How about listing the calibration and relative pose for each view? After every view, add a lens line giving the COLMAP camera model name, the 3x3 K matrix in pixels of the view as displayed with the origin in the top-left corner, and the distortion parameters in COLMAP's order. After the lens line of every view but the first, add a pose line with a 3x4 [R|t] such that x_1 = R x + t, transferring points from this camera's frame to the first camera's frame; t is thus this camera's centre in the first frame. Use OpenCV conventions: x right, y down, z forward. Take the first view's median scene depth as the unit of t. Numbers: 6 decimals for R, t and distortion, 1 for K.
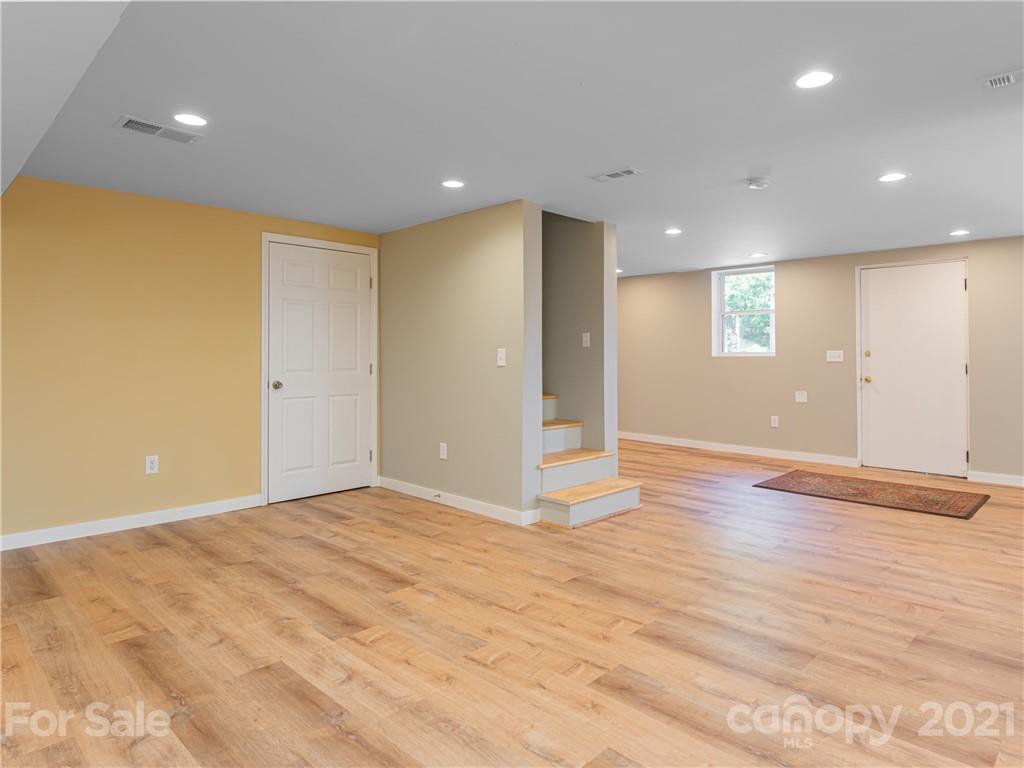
lens RADIAL K [[632.6, 0, 522.5], [0, 632.6, 374.5], [0, 0, 1]] dist [-0.006843, 0.002541]
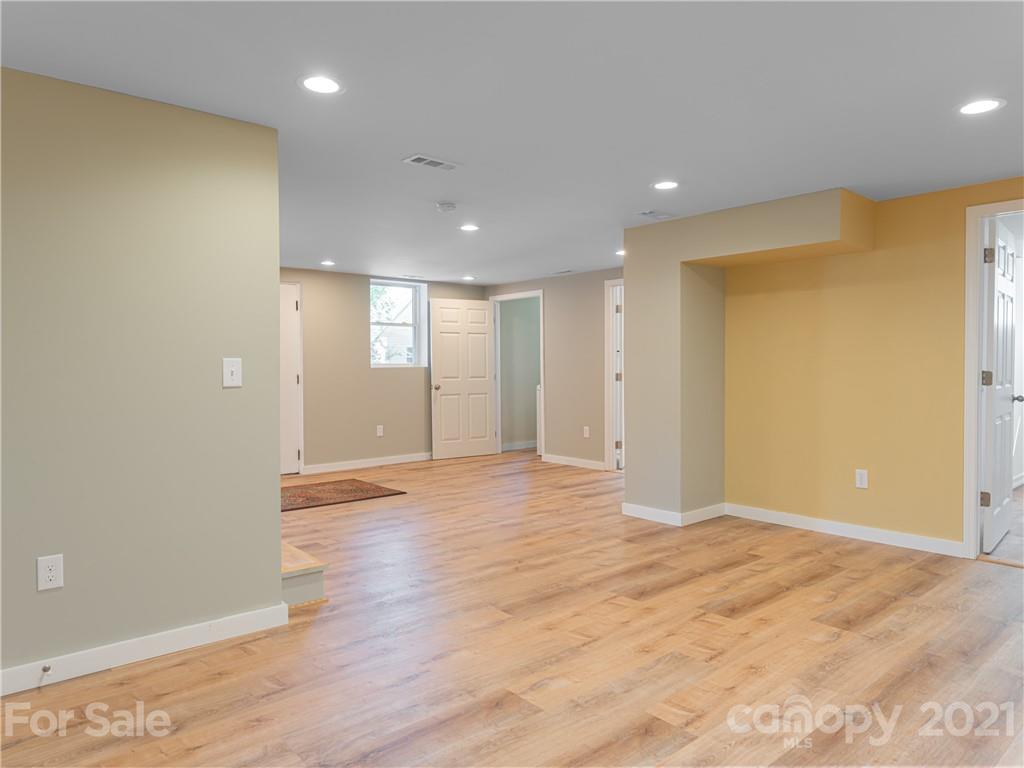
lens RADIAL K [[677.7, 0, 511.8], [0, 677.7, 385.7], [0, 0, 1]] dist [-0.000386, -0.003227]
pose [[0.080352, -0.030925, 0.996287, -0.980814], [0.034865, 0.998994, 0.028197, -0.033587], [-0.996157, 0.032470, 0.081349, 0.995023]]
